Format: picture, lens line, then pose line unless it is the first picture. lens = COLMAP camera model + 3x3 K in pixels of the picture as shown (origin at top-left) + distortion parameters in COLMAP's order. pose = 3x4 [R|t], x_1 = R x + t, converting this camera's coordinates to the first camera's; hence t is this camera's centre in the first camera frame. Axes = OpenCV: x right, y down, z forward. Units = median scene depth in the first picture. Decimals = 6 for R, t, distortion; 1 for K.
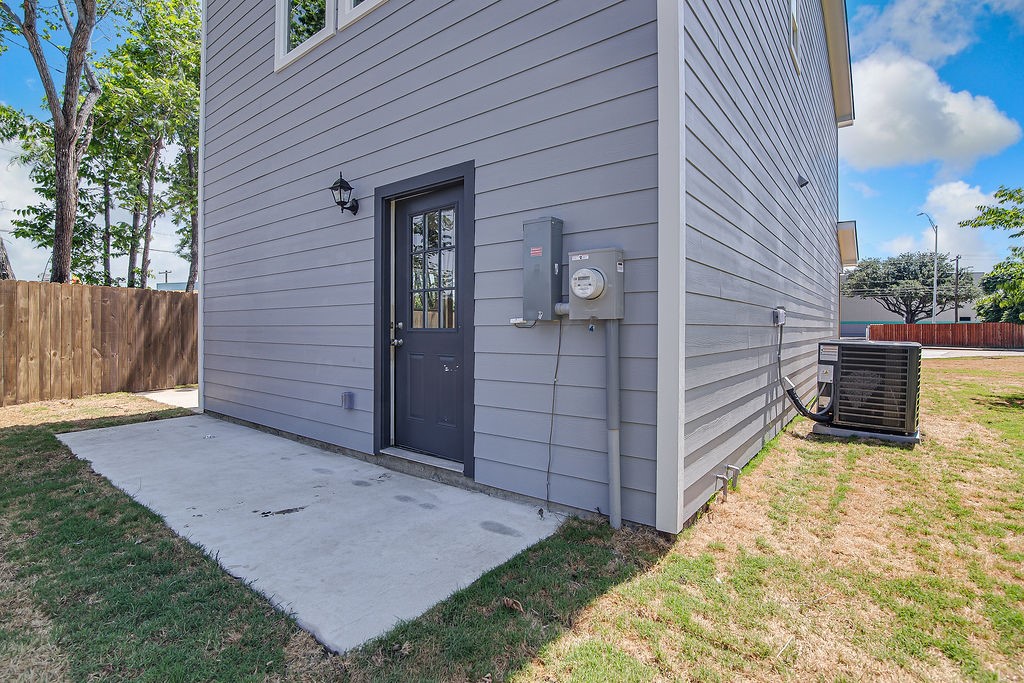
lens RADIAL K [[486.4, 0, 512.4], [0, 486.4, 328.0], [0, 0, 1]] dist [-0.001130, -0.000485]
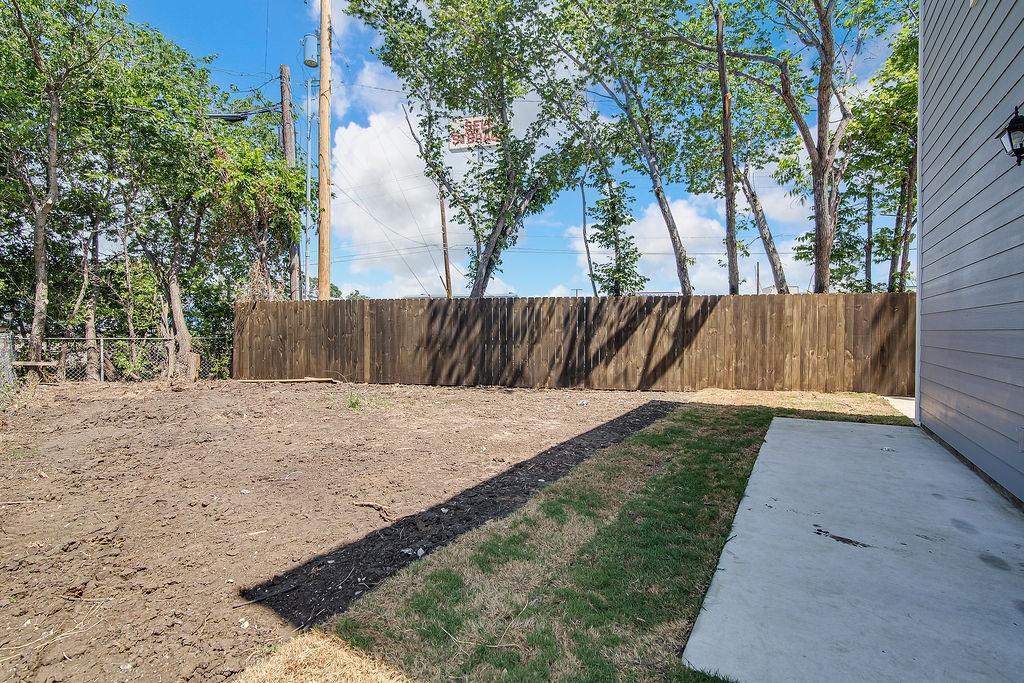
lens RADIAL K [[475.1, 0, 509.4], [0, 475.1, 332.1], [0, 0, 1]] dist [0.000311, 0.000064]
pose [[0.121839, 0.004436, -0.992540, 0.135704], [-0.004121, 0.999984, 0.003963, -0.000430], [0.992541, 0.003607, 0.121855, 0.125947]]
